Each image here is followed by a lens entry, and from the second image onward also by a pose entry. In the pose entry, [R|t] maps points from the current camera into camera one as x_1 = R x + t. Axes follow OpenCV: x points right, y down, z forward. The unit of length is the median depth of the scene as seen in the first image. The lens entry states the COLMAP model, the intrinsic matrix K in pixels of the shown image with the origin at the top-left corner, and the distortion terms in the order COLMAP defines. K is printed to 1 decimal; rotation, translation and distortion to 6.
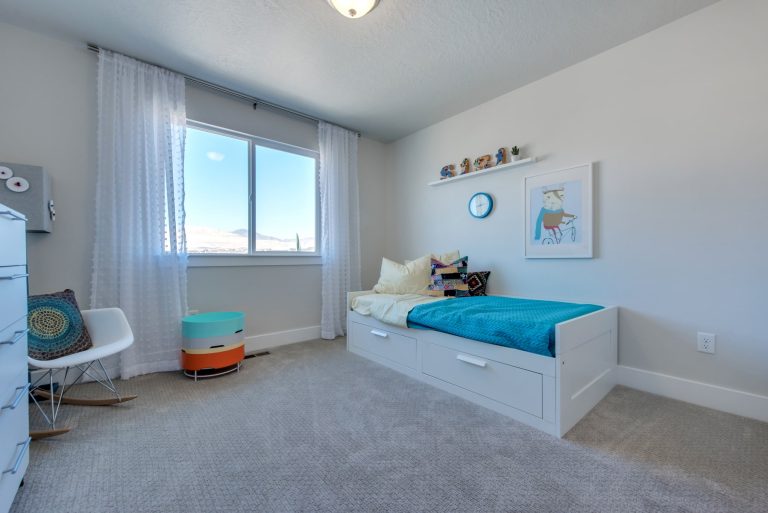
lens RADIAL K [[309.4, 0, 386.9], [0, 309.4, 261.5], [0, 0, 1]] dist [0.009543, -0.000216]
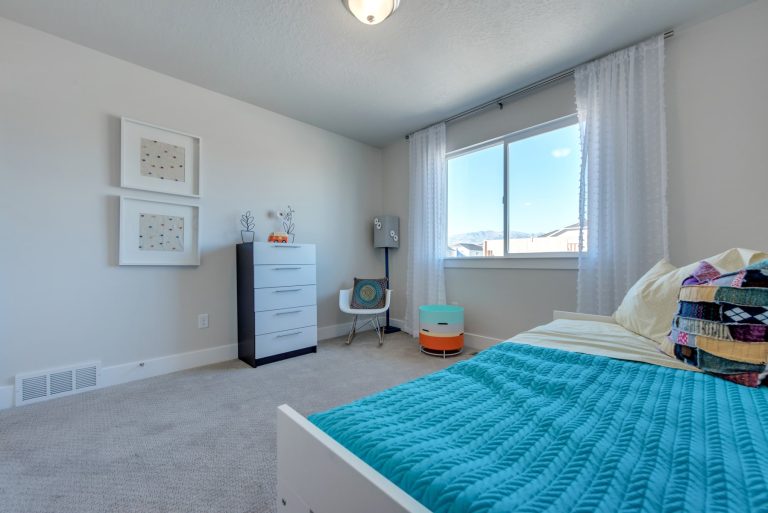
lens RADIAL K [[309.4, 0, 386.9], [0, 309.4, 261.5], [0, 0, 1]] dist [0.009543, -0.000216]
pose [[0.052312, 0.002661, -0.998627, 0.558894], [-0.005915, 0.999980, 0.002354, -0.008827], [0.998613, 0.005784, 0.052327, 0.612274]]
